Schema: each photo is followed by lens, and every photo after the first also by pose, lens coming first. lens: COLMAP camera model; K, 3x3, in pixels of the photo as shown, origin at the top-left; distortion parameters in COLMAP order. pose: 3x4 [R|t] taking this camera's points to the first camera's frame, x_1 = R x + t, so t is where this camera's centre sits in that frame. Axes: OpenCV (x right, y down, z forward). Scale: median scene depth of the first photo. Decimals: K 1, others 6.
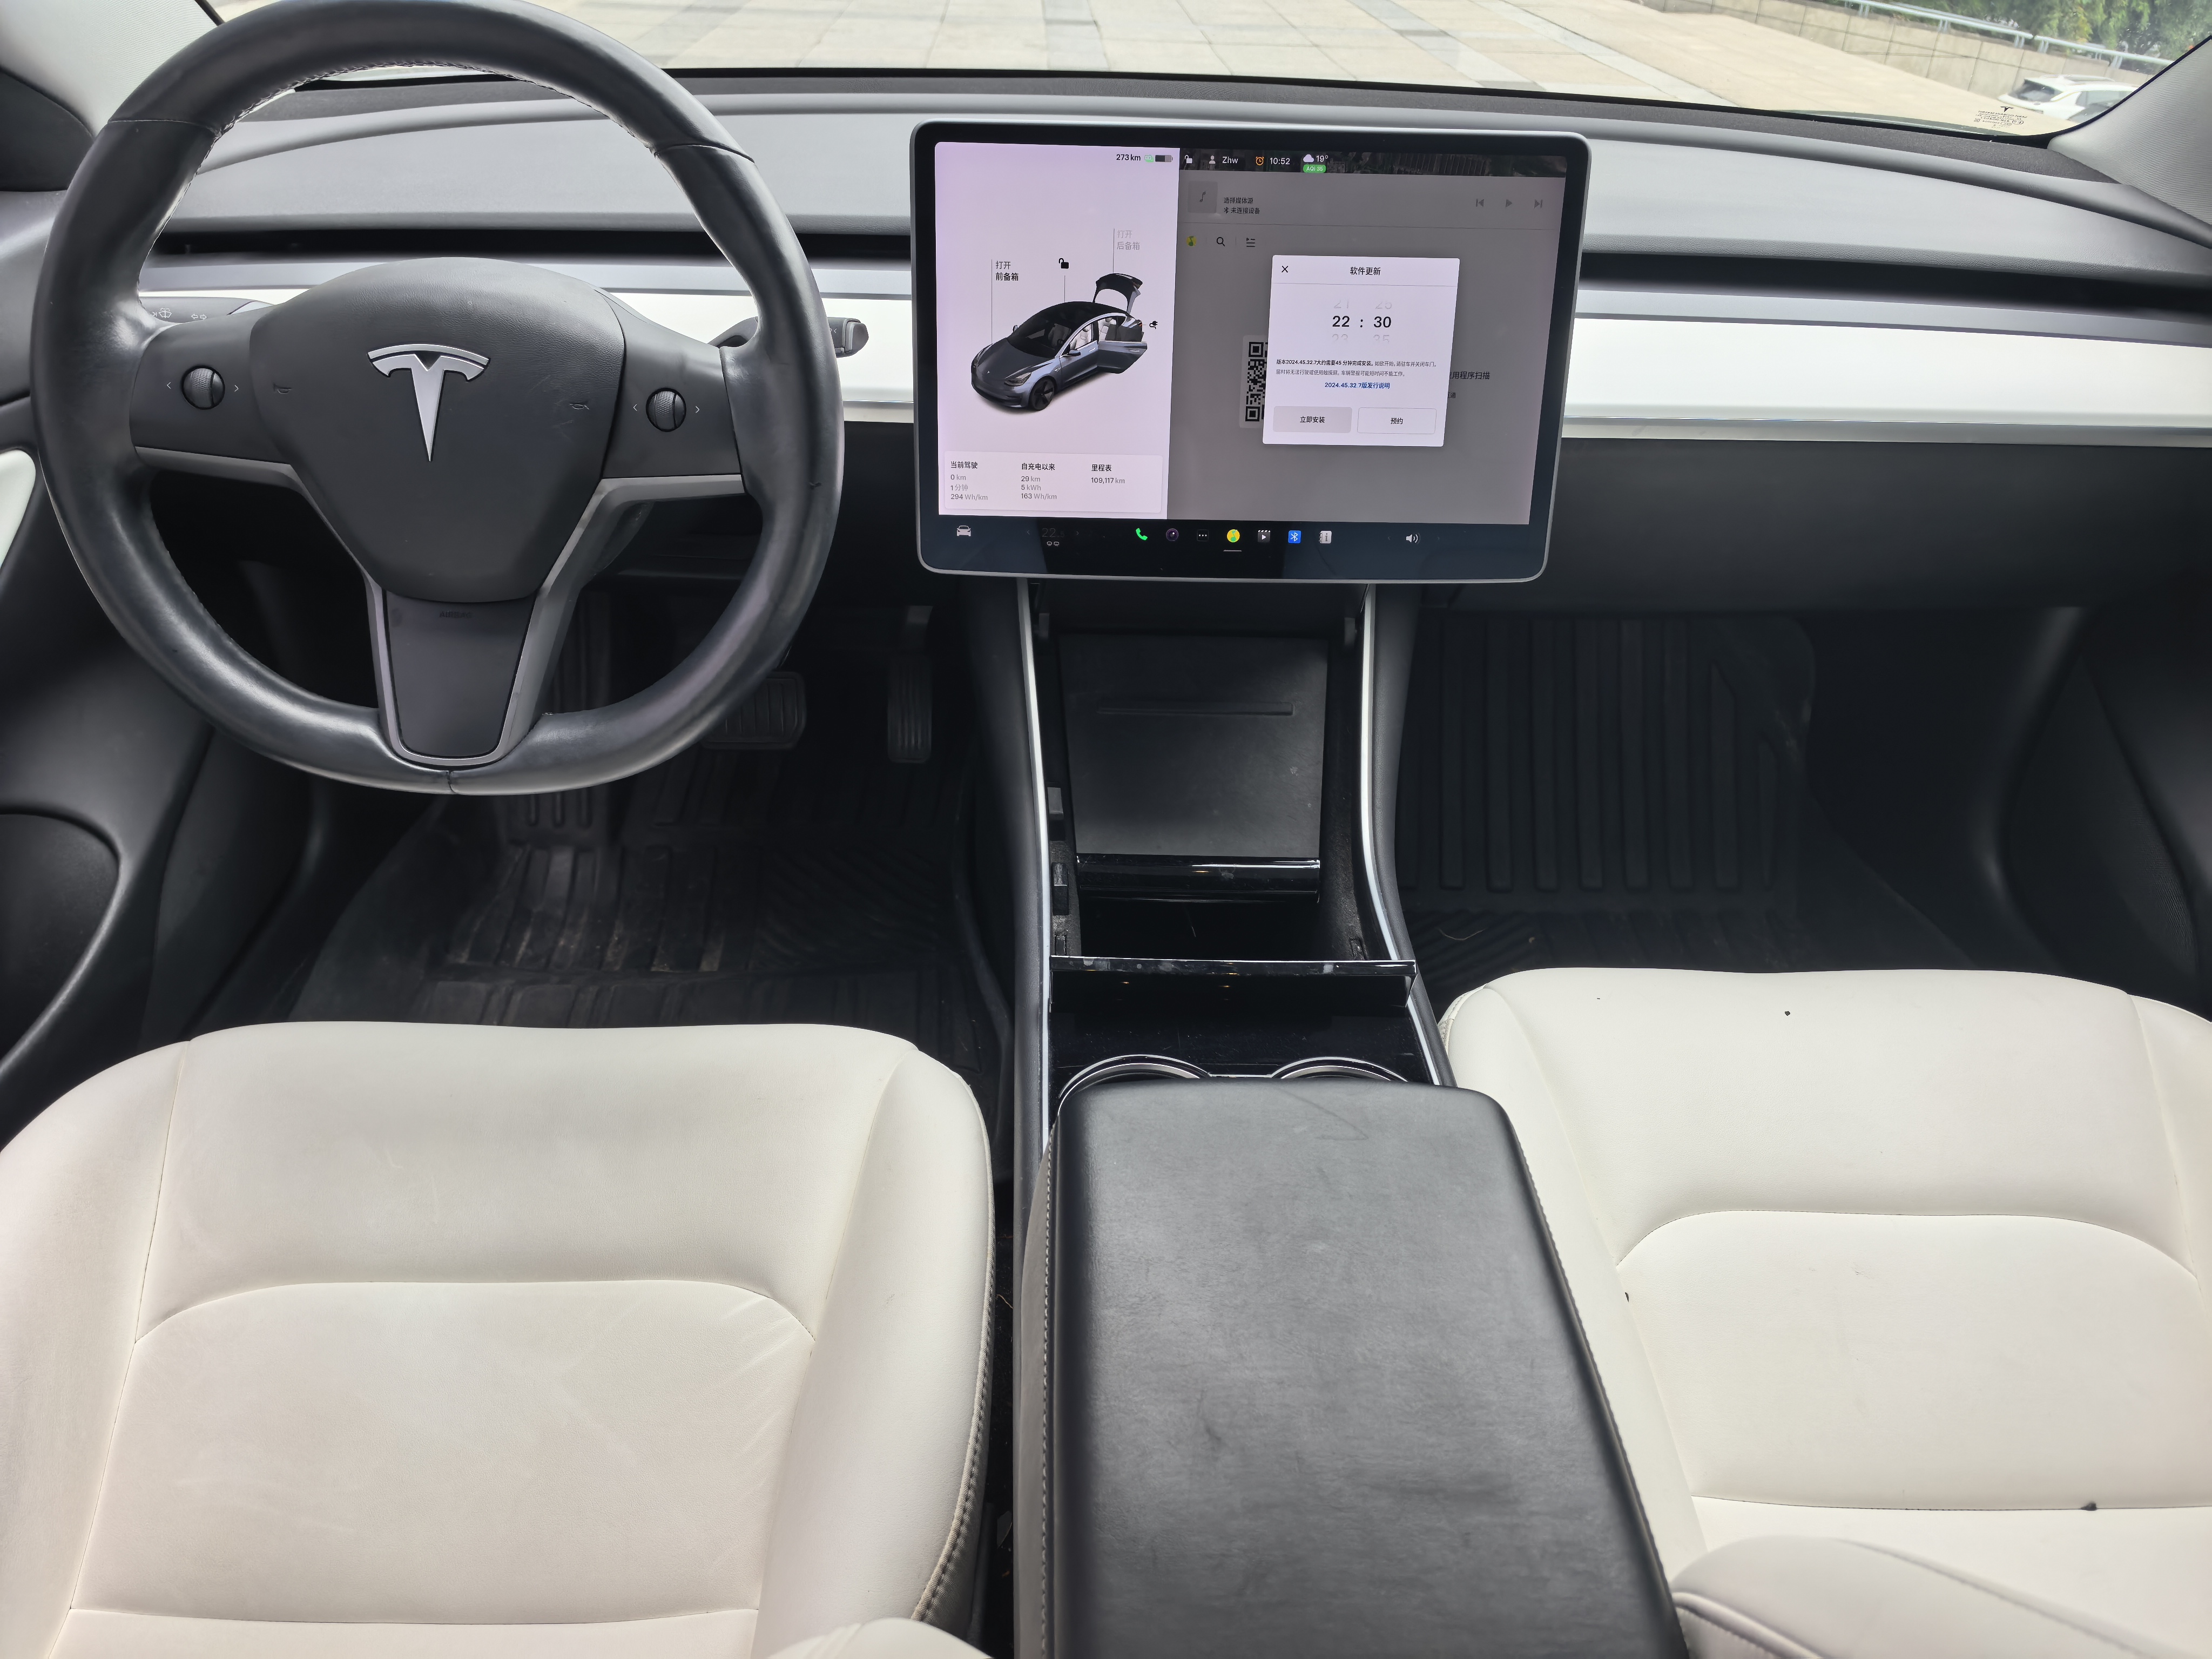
lens RADIAL K [[1545.8, 0, 1114.4], [0, 1545.8, 838.2], [0, 0, 1]] dist [0.027996, -0.017018]
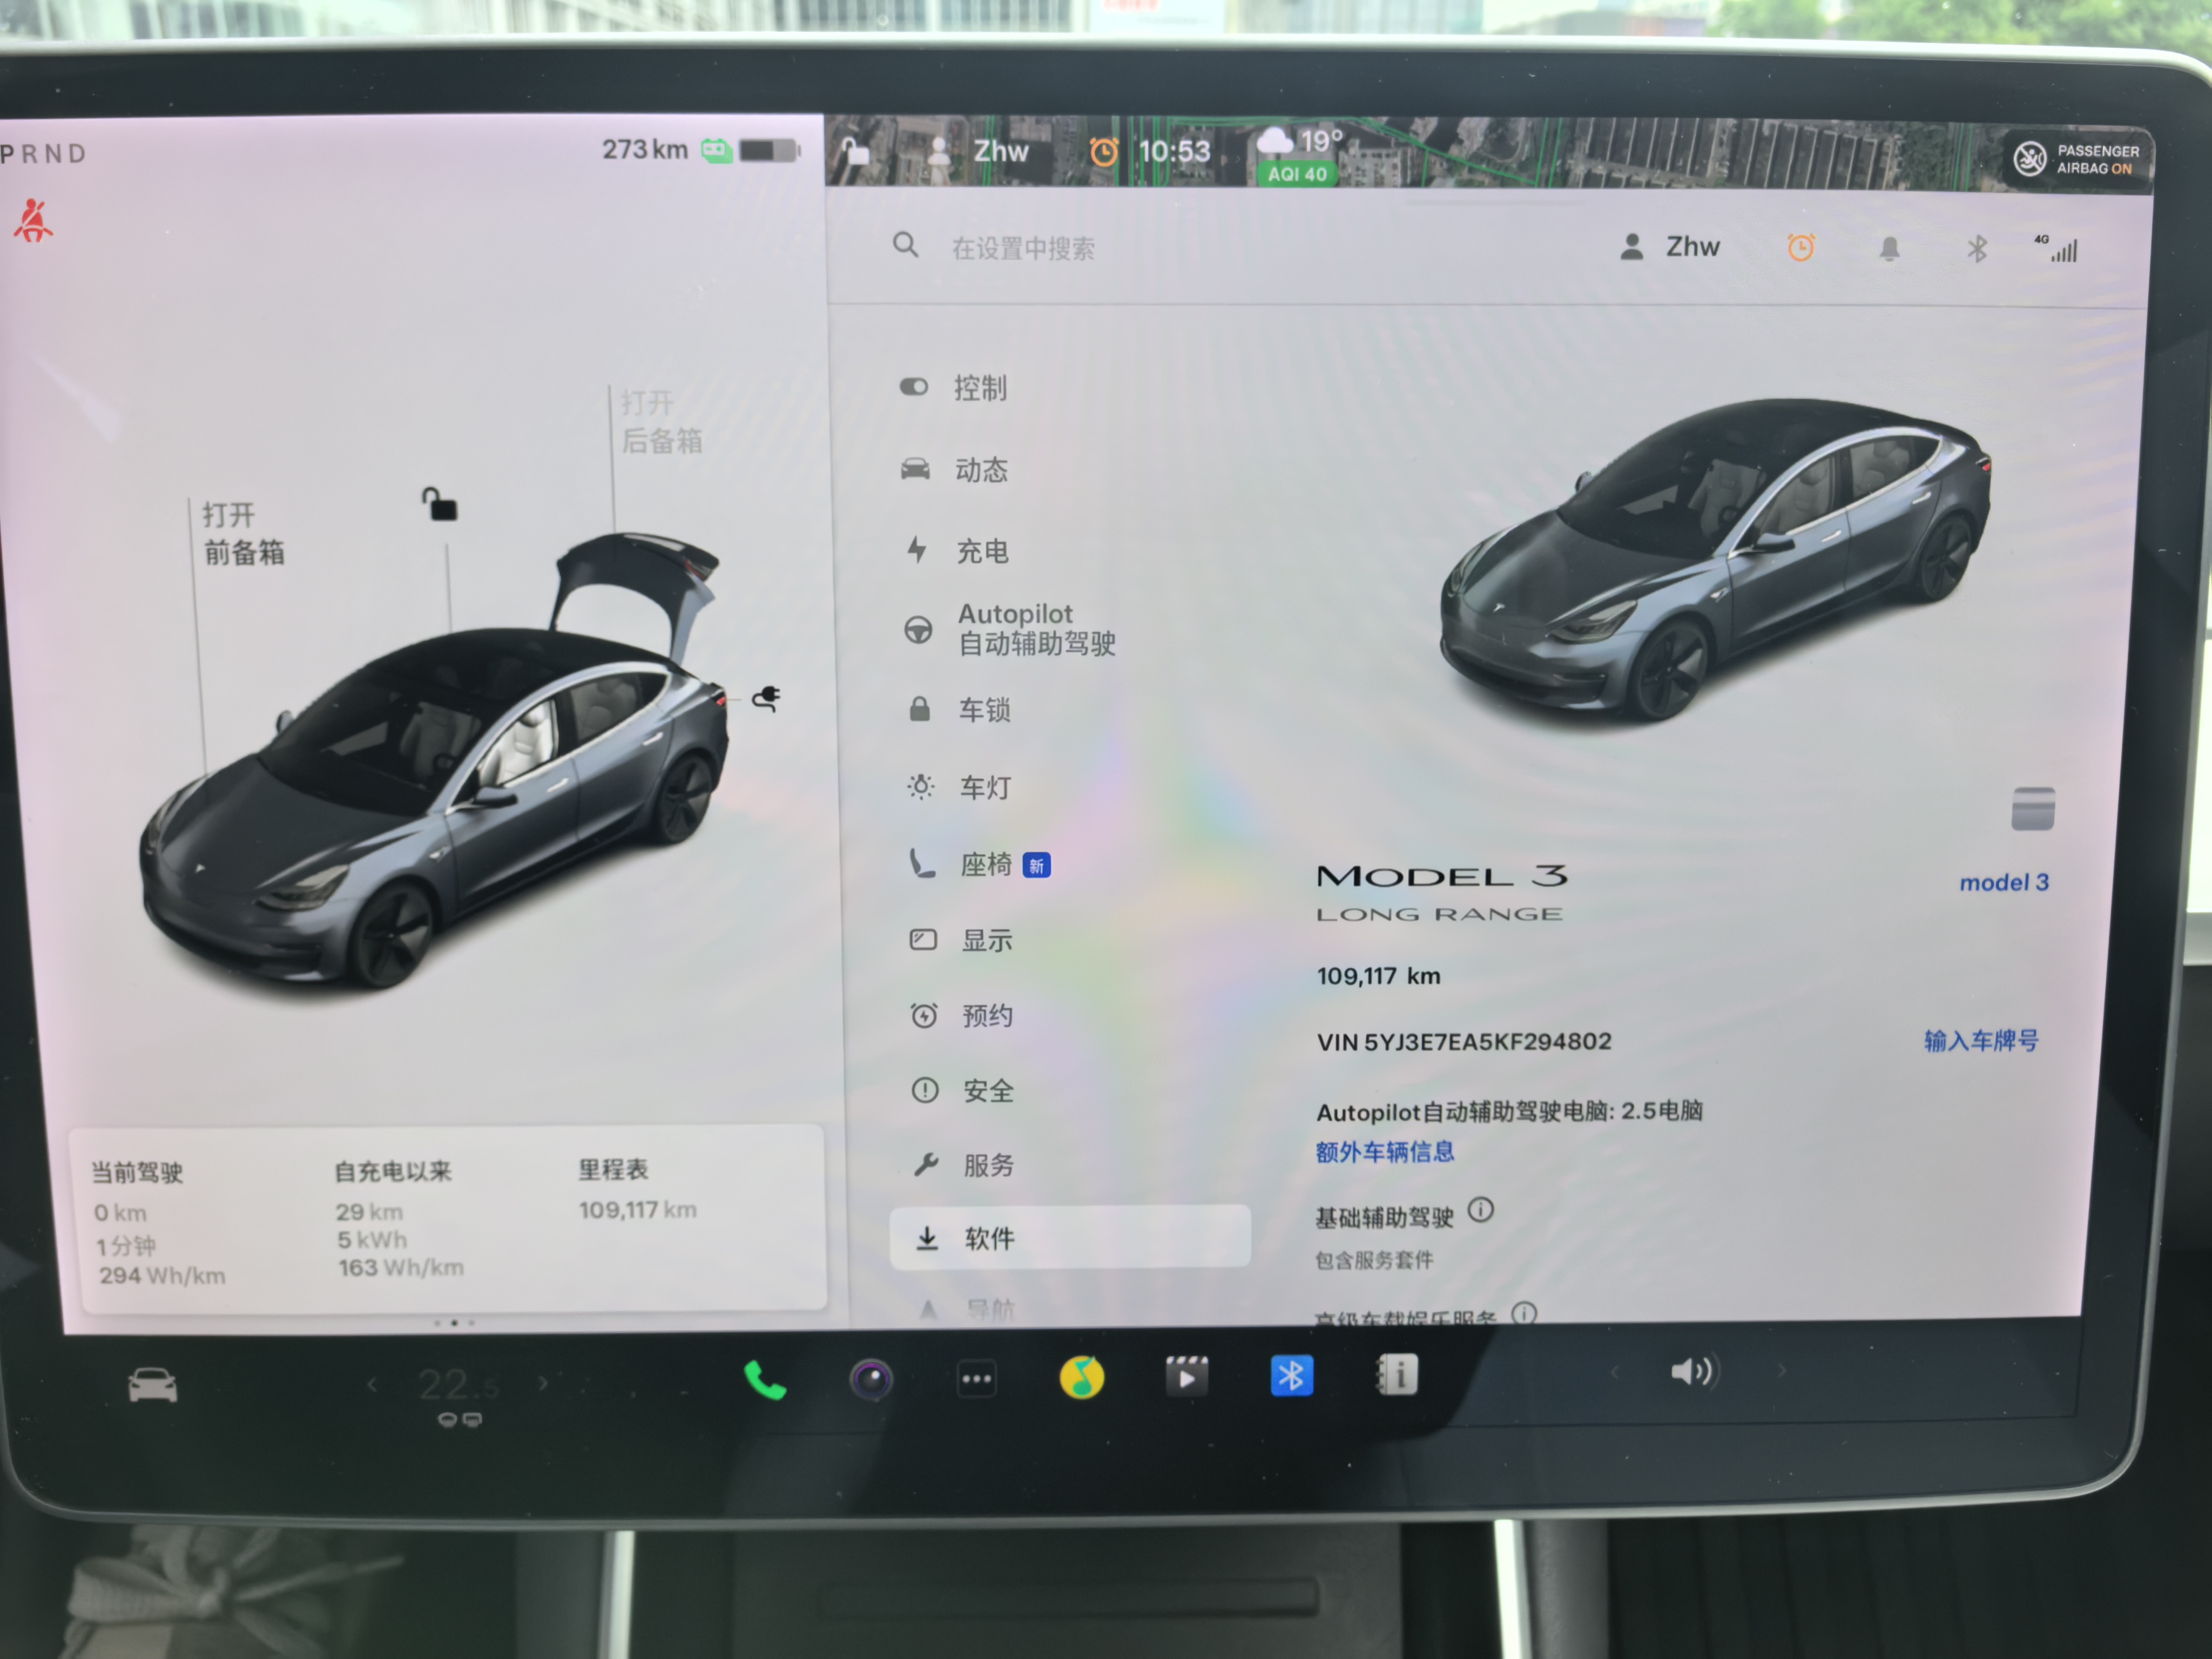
lens RADIAL K [[1545.8, 0, 1103.4], [0, 1545.8, 825.7], [0, 0, 1]] dist [0.027996, -0.017018]
pose [[0.999577, -0.021950, -0.019060, 0.093116], [0.017069, 0.973887, -0.226392, -0.241397], [0.023532, 0.225971, 0.973850, 0.724673]]
